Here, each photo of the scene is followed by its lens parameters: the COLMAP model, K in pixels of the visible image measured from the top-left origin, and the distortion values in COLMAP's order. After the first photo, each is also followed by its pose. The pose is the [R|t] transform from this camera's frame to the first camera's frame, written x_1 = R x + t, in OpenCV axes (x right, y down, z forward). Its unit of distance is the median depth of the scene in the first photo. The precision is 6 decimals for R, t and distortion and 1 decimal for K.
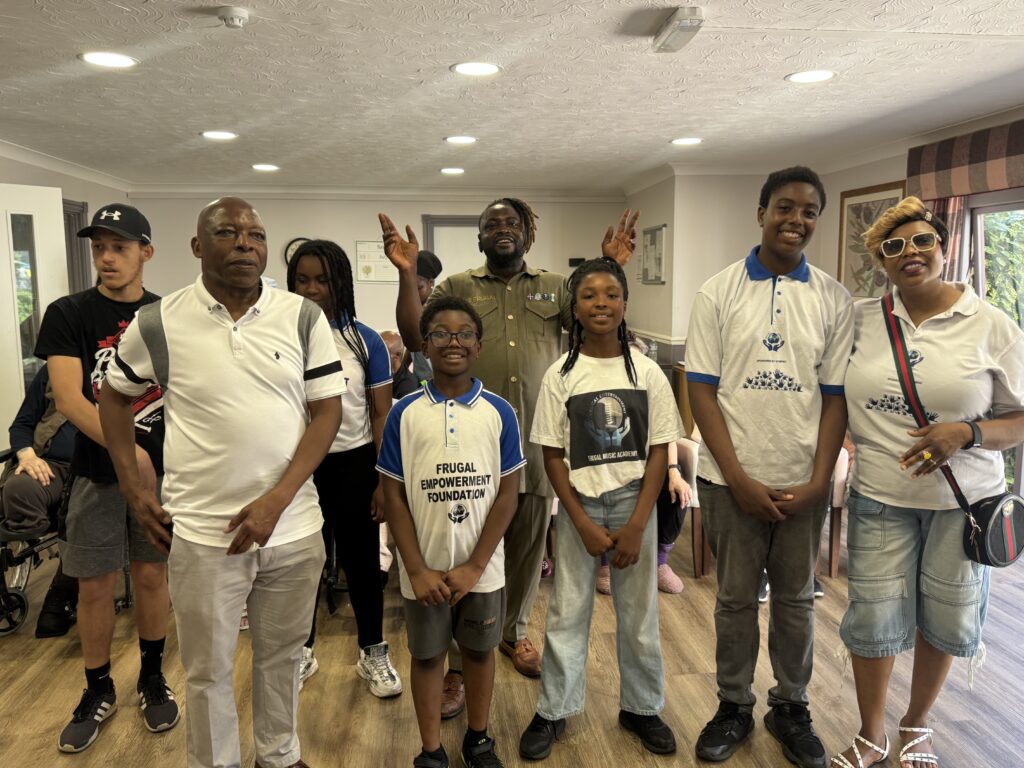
lens RADIAL K [[814.8, 0, 519.4], [0, 814.8, 386.6], [0, 0, 1]] dist [0.031504, -0.057556]
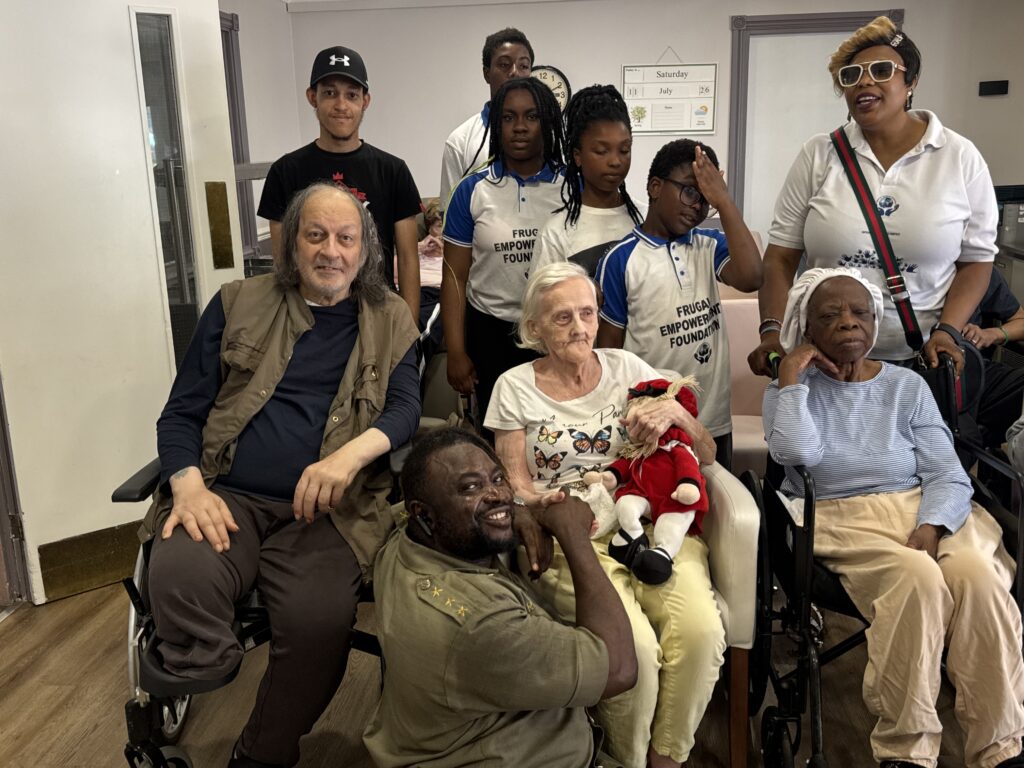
lens RADIAL K [[926.8, 0, 508.4], [0, 926.8, 384.3], [0, 0, 1]] dist [0.084346, -0.011743]
pose [[0.982350, 0.020254, -0.185955, -0.328129], [0.003172, 0.992174, 0.124825, -0.050624], [0.187028, -0.123212, 0.974597, 0.522193]]
